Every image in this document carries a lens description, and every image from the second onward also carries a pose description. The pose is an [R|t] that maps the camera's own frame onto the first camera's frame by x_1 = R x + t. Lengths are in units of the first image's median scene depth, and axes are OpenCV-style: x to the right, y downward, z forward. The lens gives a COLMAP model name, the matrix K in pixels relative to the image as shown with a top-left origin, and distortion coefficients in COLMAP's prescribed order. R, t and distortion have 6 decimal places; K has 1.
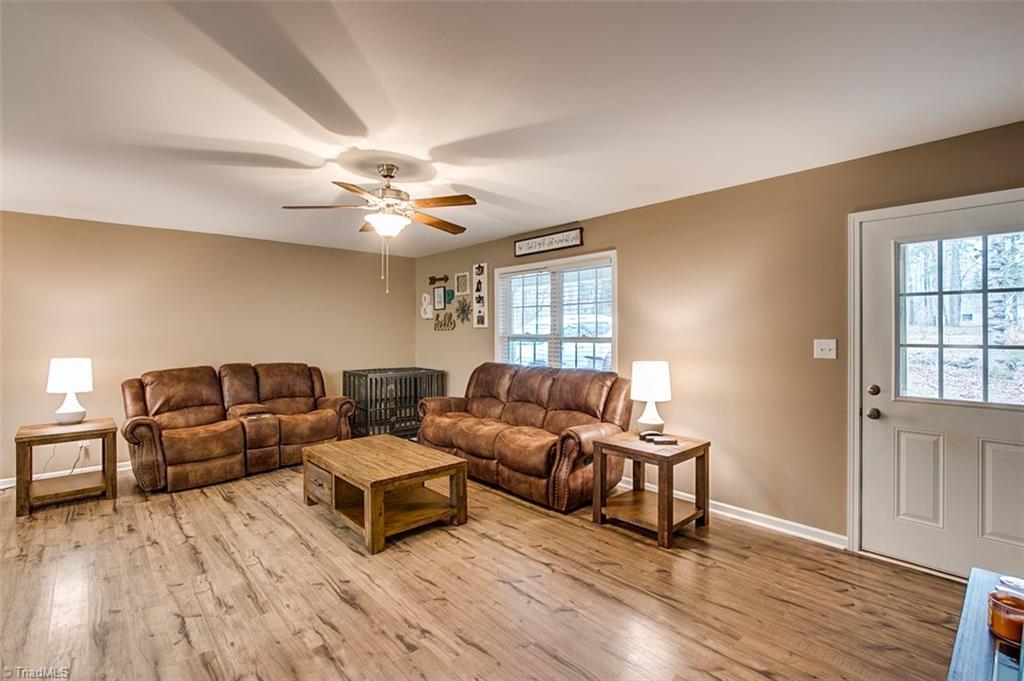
lens RADIAL K [[479.3, 0, 513.7], [0, 479.3, 331.9], [0, 0, 1]] dist [-0.005178, 0.000167]
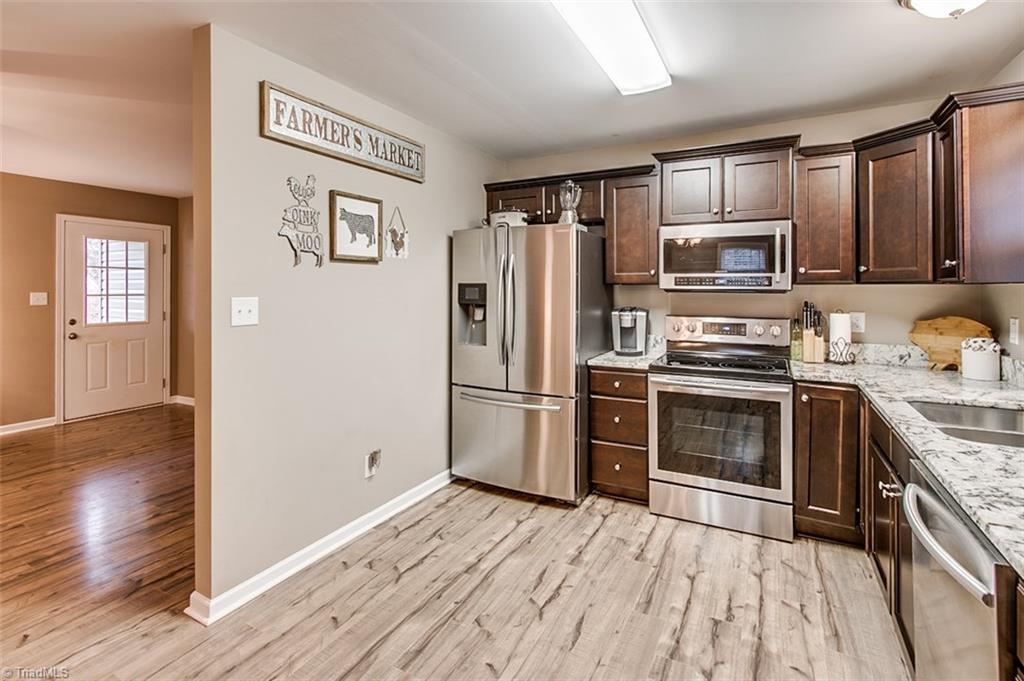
lens RADIAL K [[488.8, 0, 506.8], [0, 488.8, 286.8], [0, 0, 1]] dist [-0.004223, -0.000136]
pose [[-0.334922, 0.003713, 0.942239, -0.970655], [-0.001499, 0.999989, -0.004473, 0.001673], [-0.942245, -0.002910, -0.334913, 0.089475]]
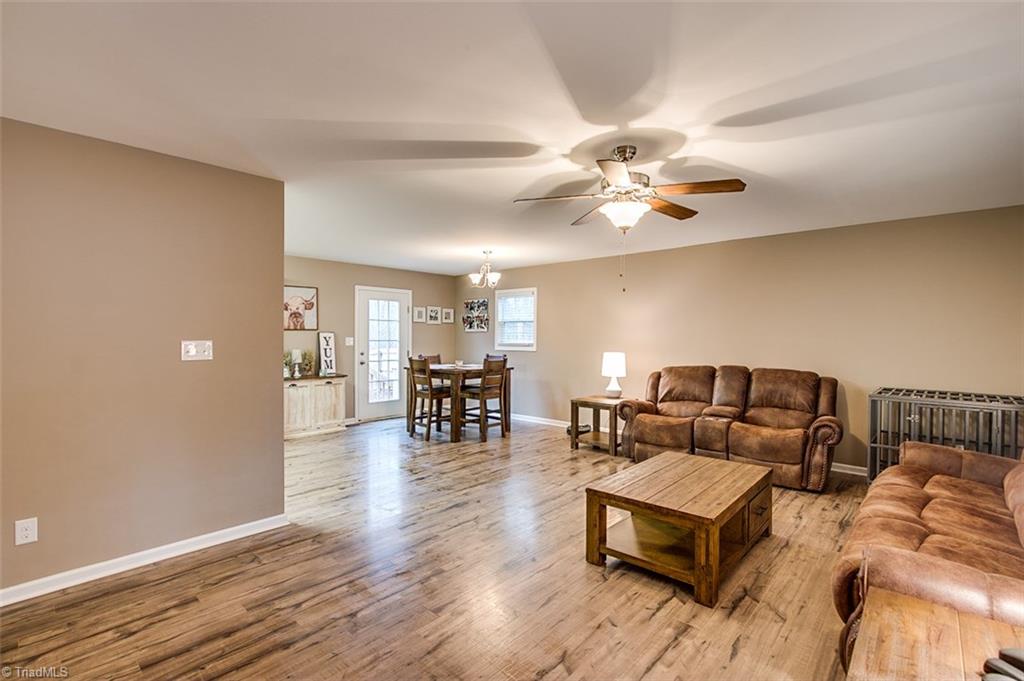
lens RADIAL K [[471.1, 0, 500.2], [0, 471.1, 341.9], [0, 0, 1]] dist [-0.014358, -0.000055]
pose [[0.084757, 0.014731, -0.996293, 0.455183], [-0.000756, 0.999891, 0.014720, 0.001751], [0.996401, -0.000495, 0.084759, 0.529655]]
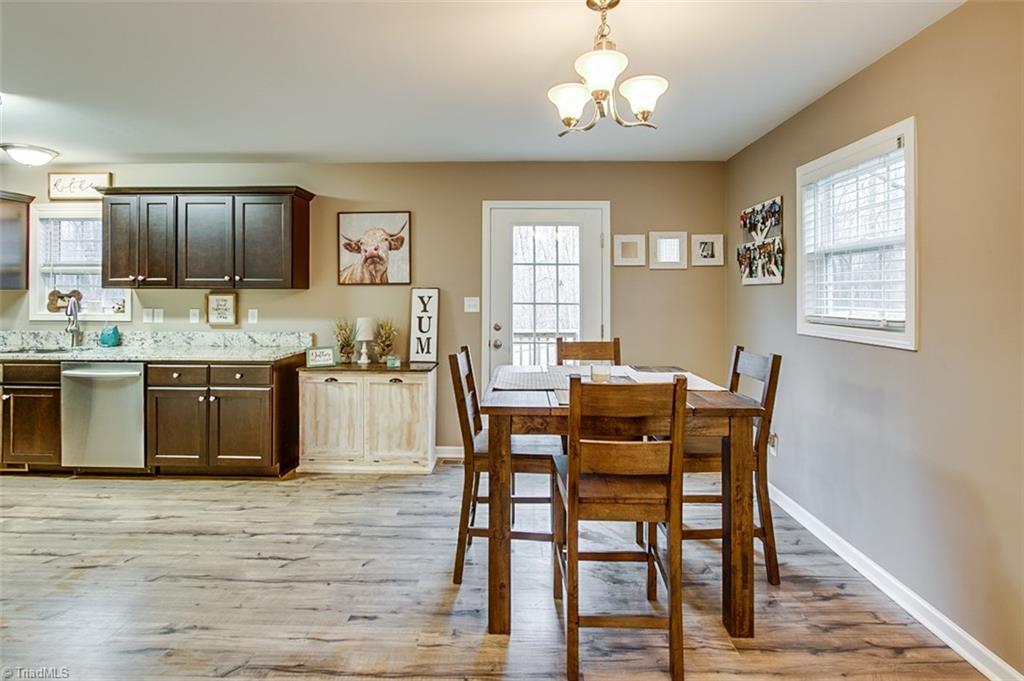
lens RADIAL K [[490.0, 0, 509.0], [0, 490.0, 290.3], [0, 0, 1]] dist [-0.010995, 0.000223]
pose [[-0.684851, -0.004387, -0.728670, -0.658057], [0.001137, 0.999974, -0.007088, 0.004215], [0.728683, -0.005683, -0.684828, 0.854158]]
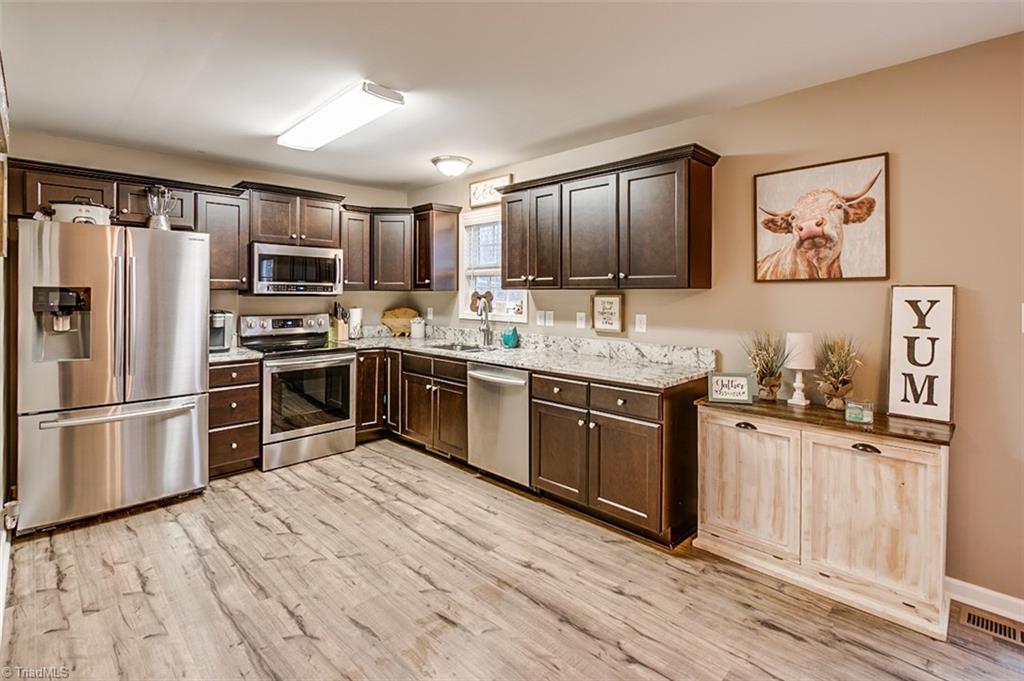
lens RADIAL K [[486.4, 0, 515.2], [0, 486.4, 298.1], [0, 0, 1]] dist [-0.002296, -0.000128]
pose [[-0.998356, -0.000238, -0.057313, -0.775917], [-0.000623, 0.999977, 0.006697, 0.003357], [0.057310, 0.006722, -0.998334, 0.572171]]
